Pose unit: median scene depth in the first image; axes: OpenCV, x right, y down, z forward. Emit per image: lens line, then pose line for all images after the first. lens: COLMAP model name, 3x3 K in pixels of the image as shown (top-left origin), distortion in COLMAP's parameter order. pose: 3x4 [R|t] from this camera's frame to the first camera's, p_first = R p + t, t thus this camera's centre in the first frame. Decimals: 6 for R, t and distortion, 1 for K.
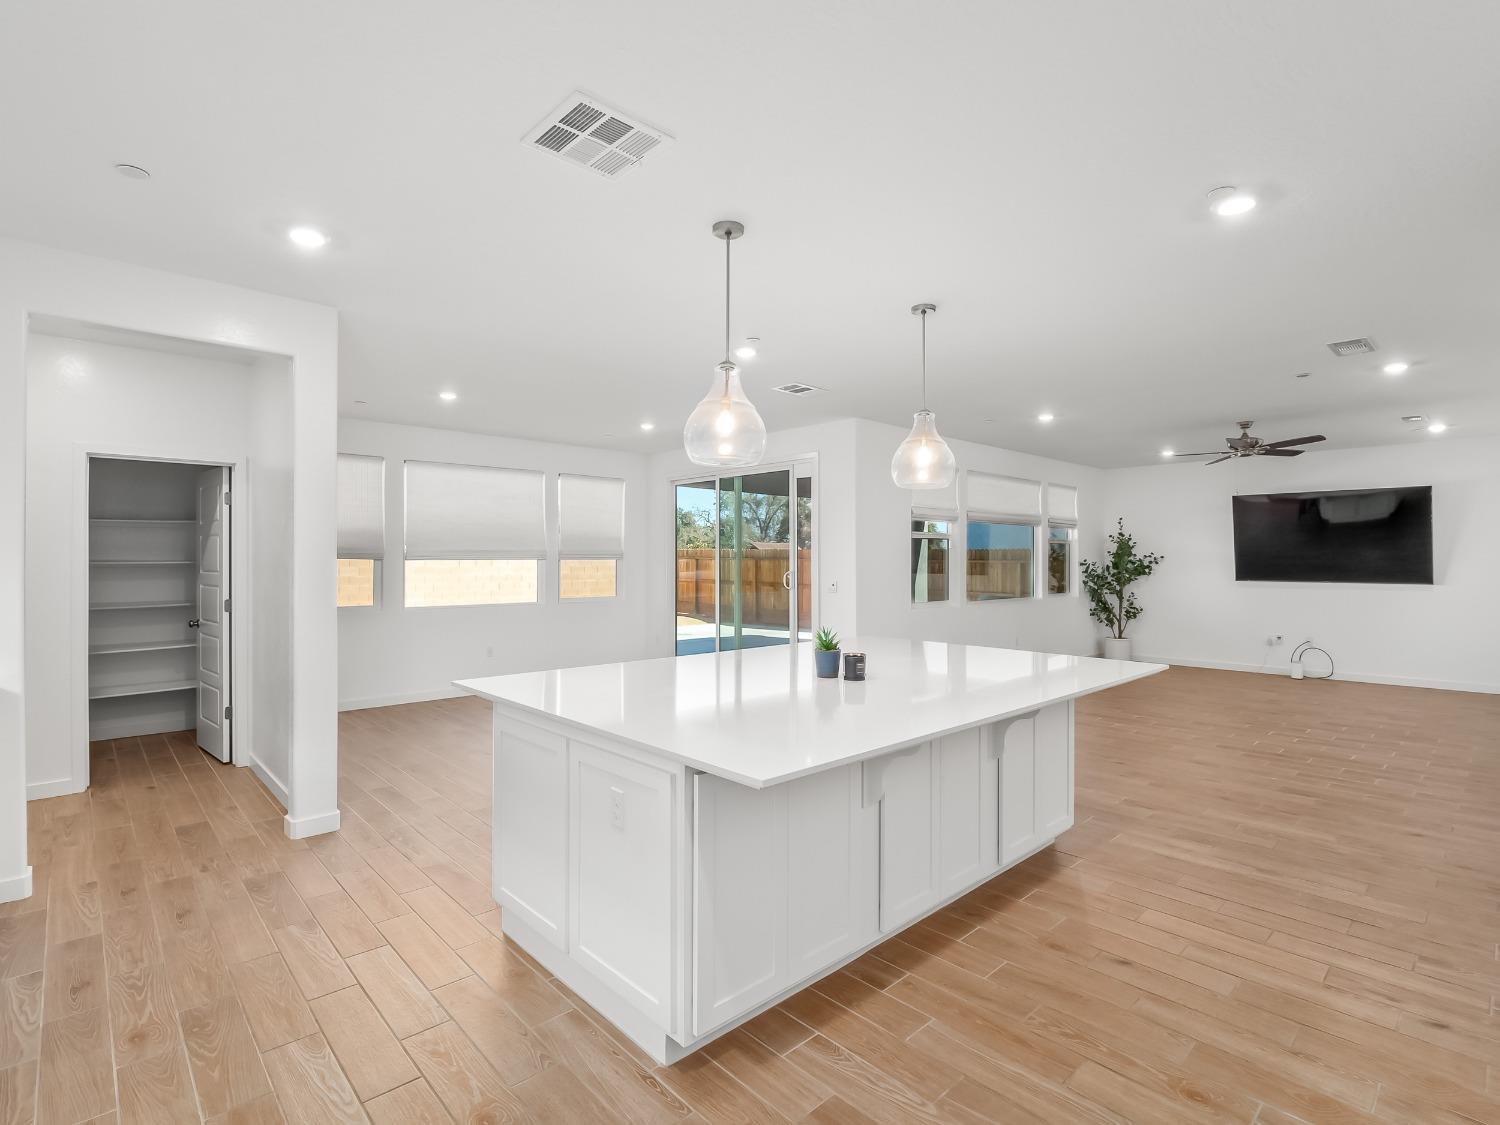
lens RADIAL K [[733.2, 0, 747.3], [0, 733.2, 562.7], [0, 0, 1]] dist [0.014616, -0.000602]
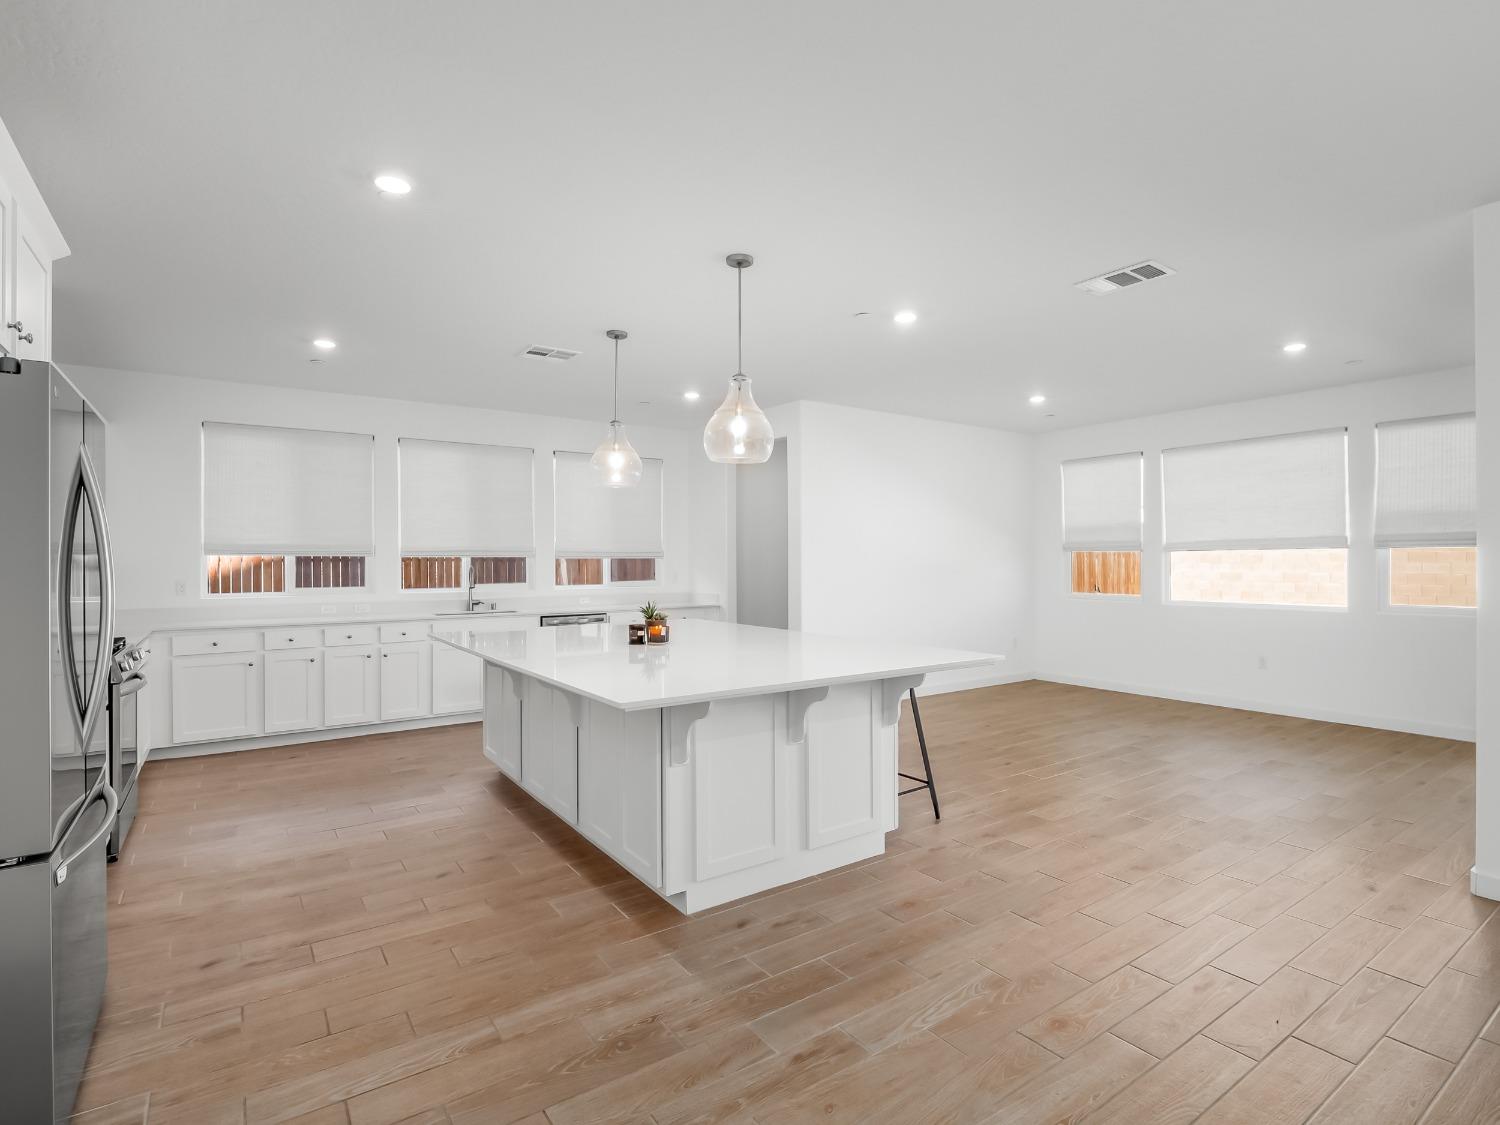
lens RADIAL K [[733.2, 0, 781.0], [0, 733.2, 561.4], [0, 0, 1]] dist [0.014616, -0.000602]
pose [[-0.116080, -0.001269, -0.993239, 1.407009], [0.000922, 0.999999, -0.001386, 0.019992], [0.993239, -0.001076, -0.116079, 1.442528]]
